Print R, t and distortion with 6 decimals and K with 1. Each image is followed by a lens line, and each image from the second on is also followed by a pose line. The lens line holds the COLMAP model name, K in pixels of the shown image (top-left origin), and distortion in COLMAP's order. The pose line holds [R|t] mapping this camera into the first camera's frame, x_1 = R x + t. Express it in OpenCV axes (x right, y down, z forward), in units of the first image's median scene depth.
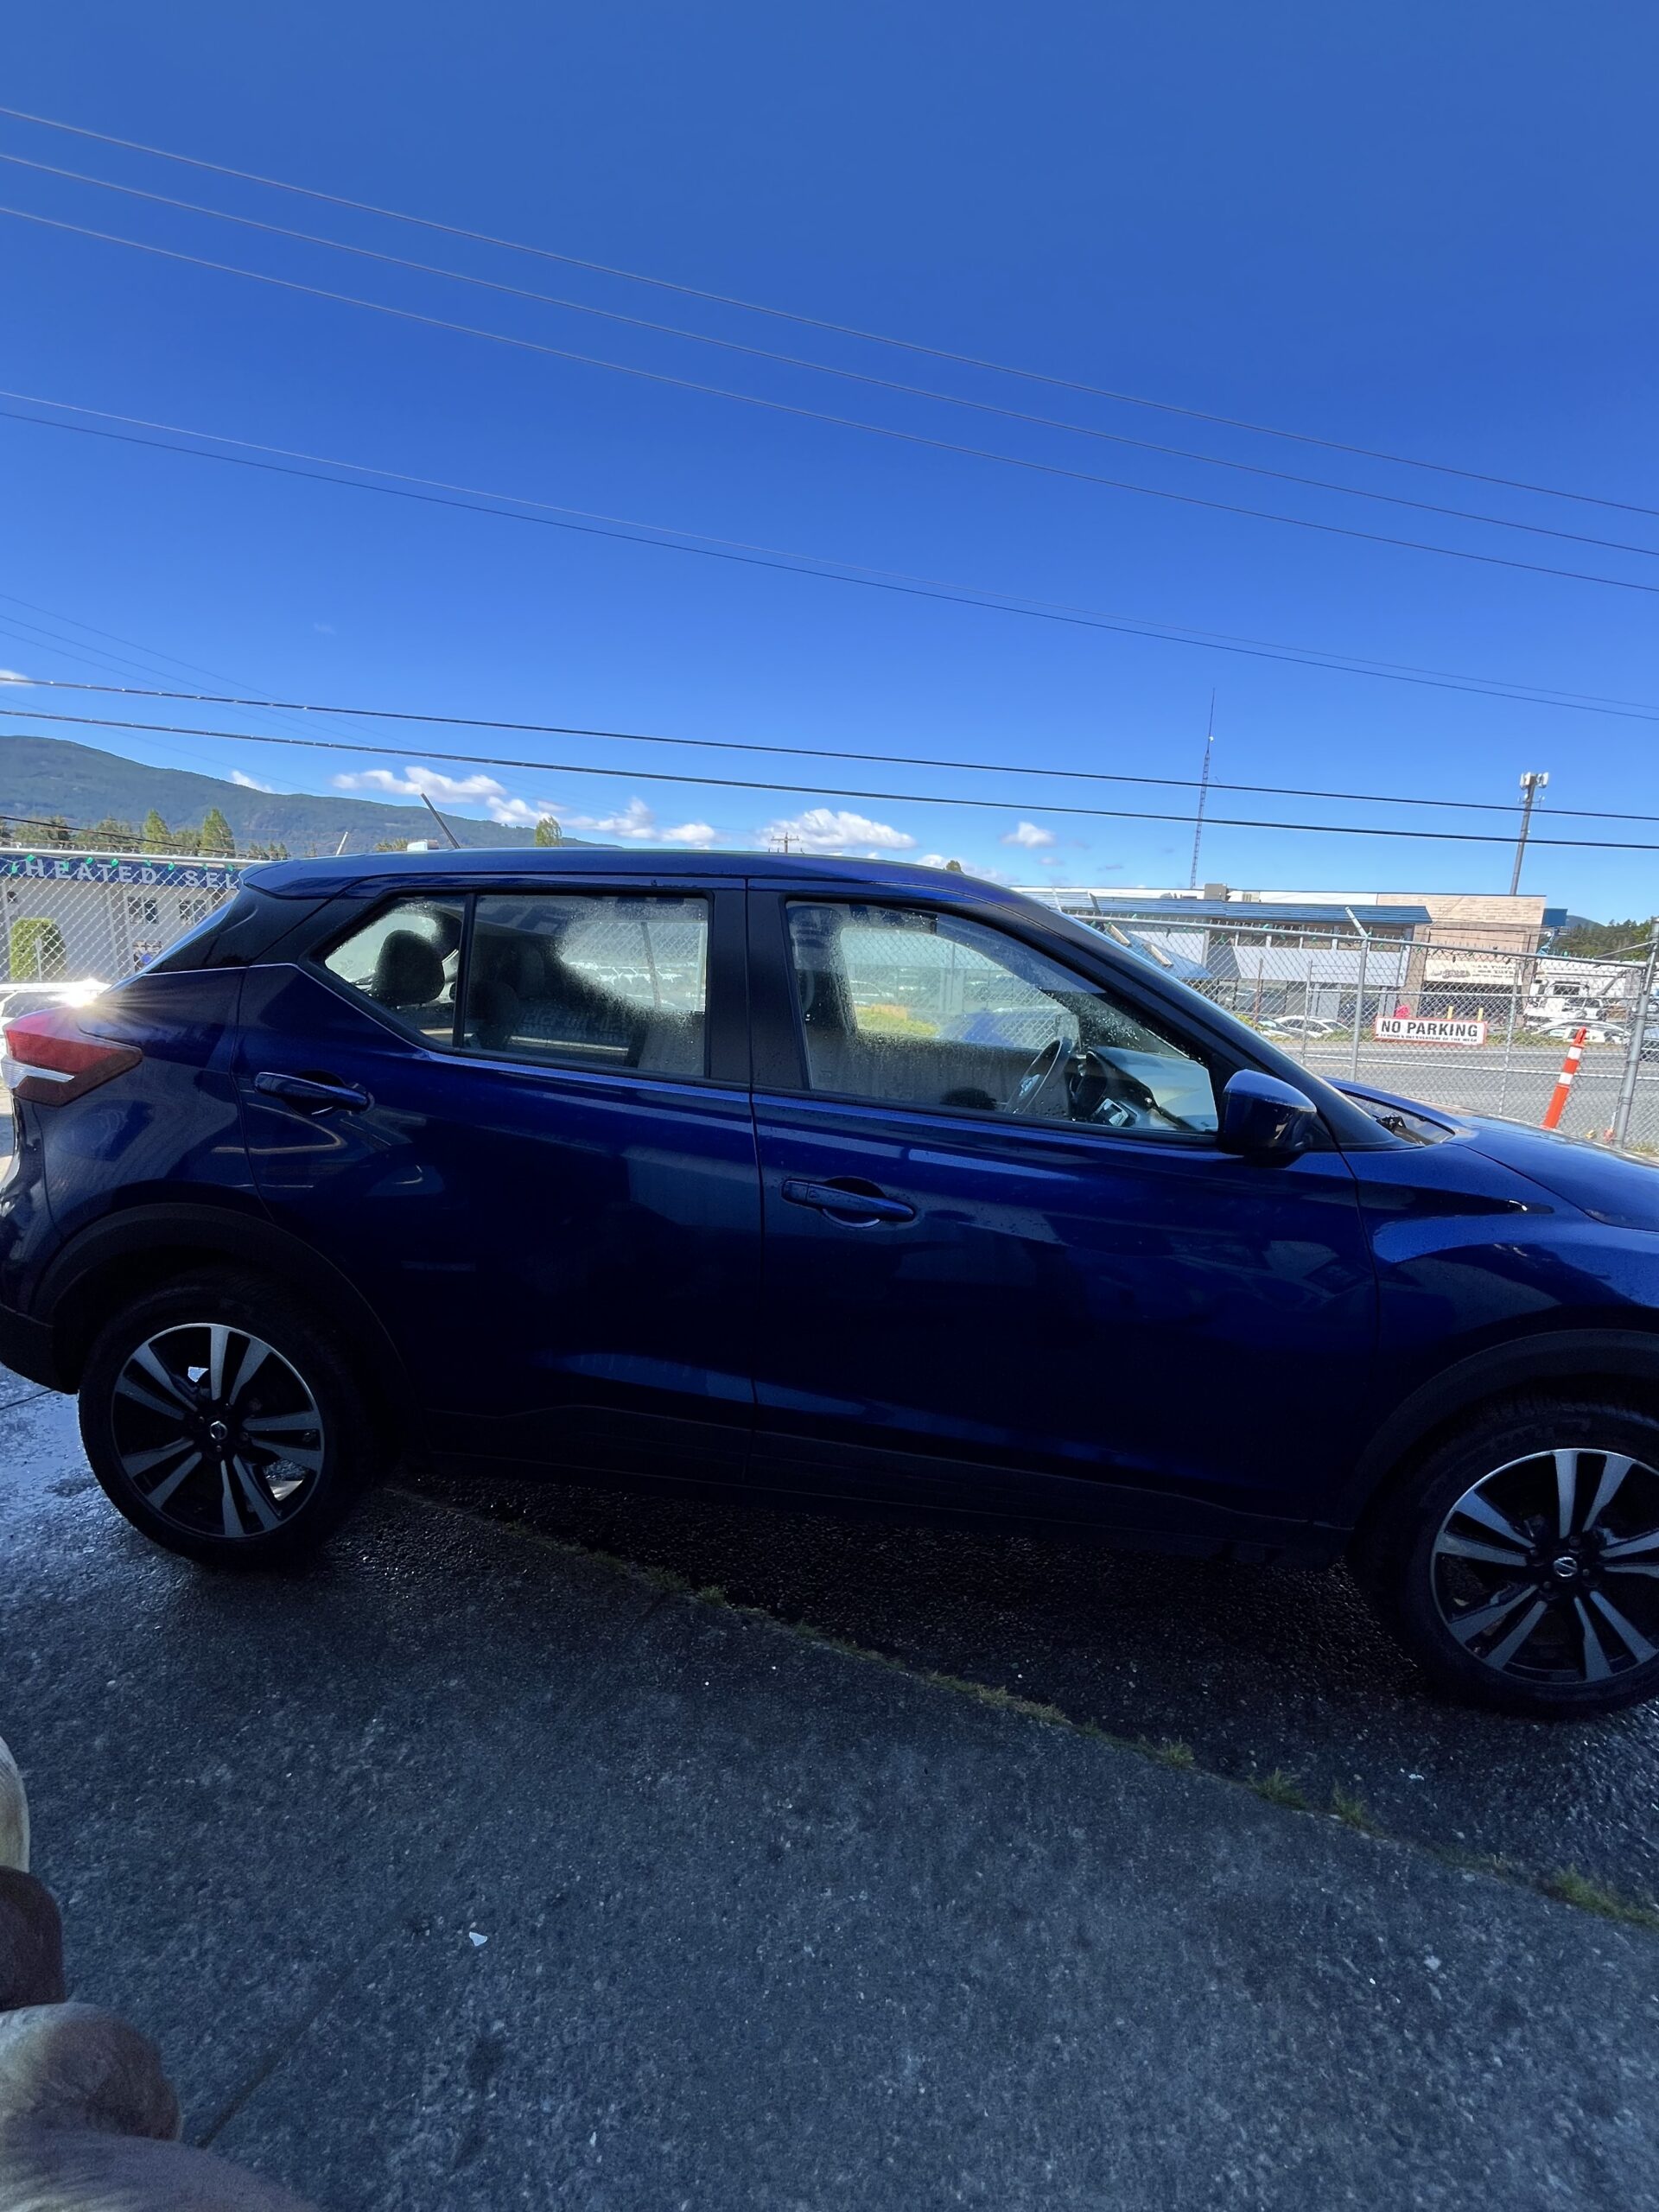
lens RADIAL K [[895.5, 0, 828.3], [0, 895.5, 1103.0], [0, 0, 1]] dist [-0.004218, 0.000180]
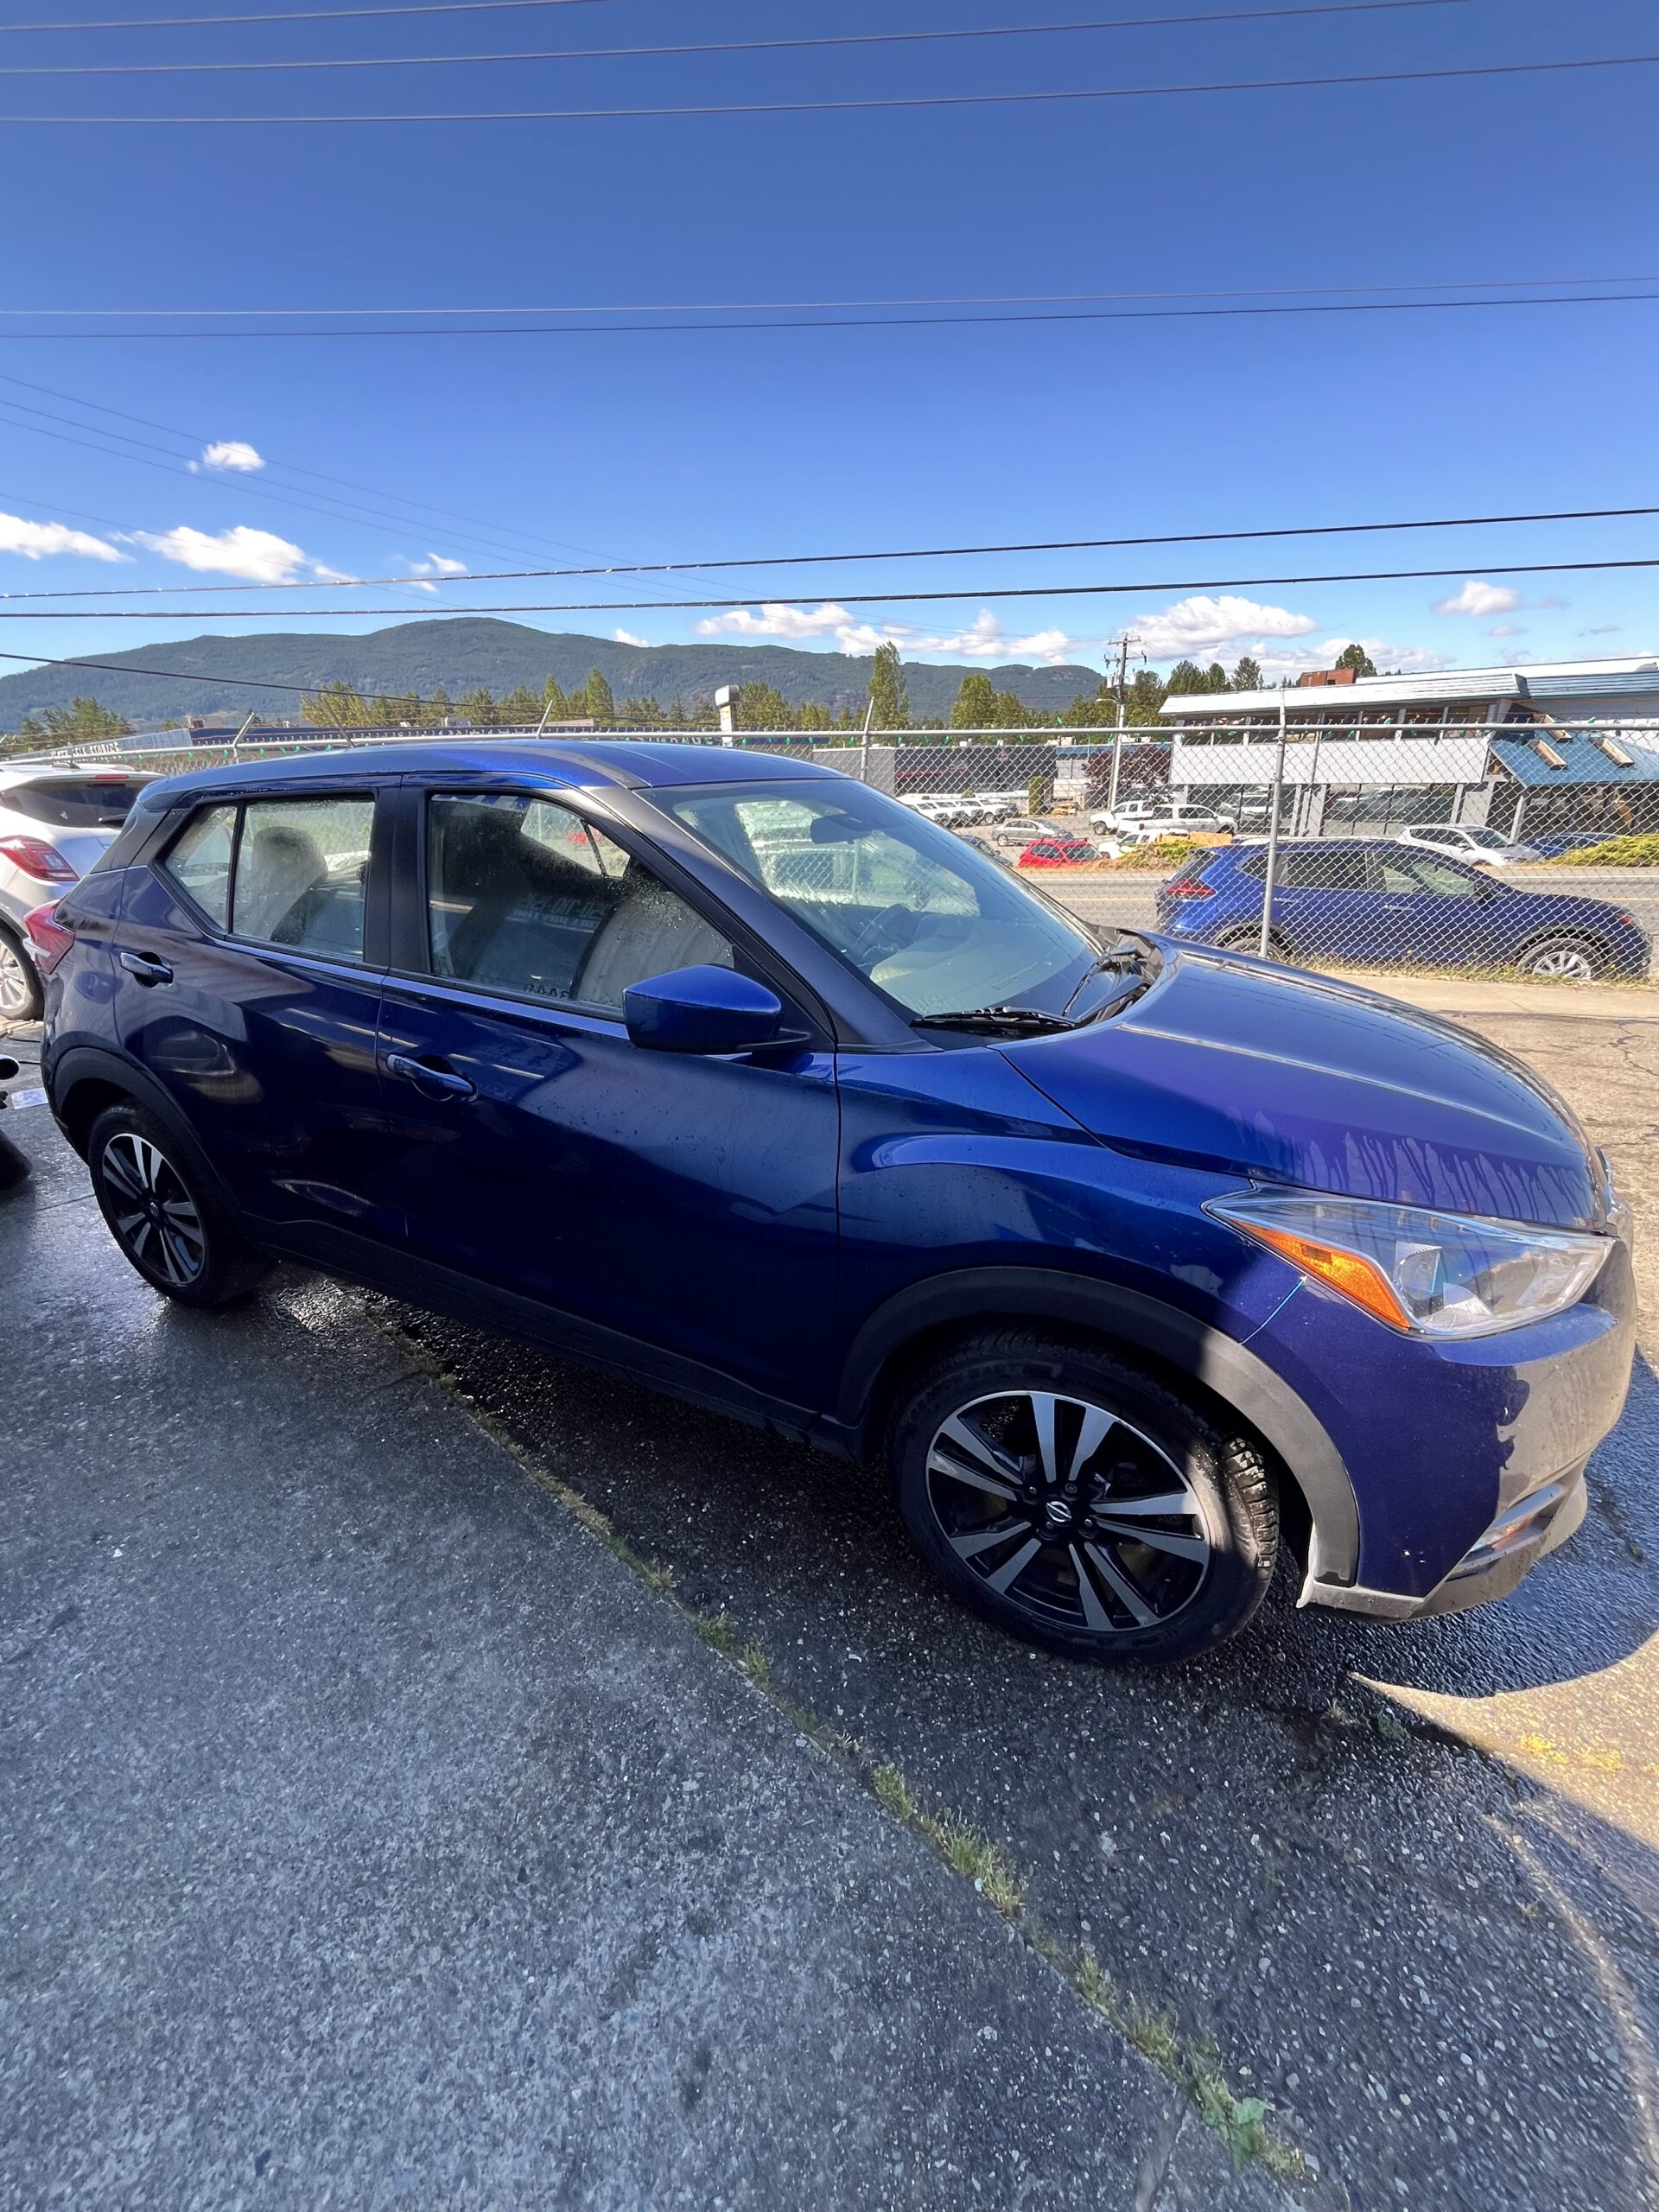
lens RADIAL K [[895.5, 0, 828.3], [0, 895.5, 1103.0], [0, 0, 1]] dist [-0.004218, 0.000180]
pose [[0.933069, 0.068071, -0.353197, 0.906029], [-0.004044, 0.983853, 0.178932, -0.061660], [0.359674, -0.165528, 0.918278, 0.133542]]
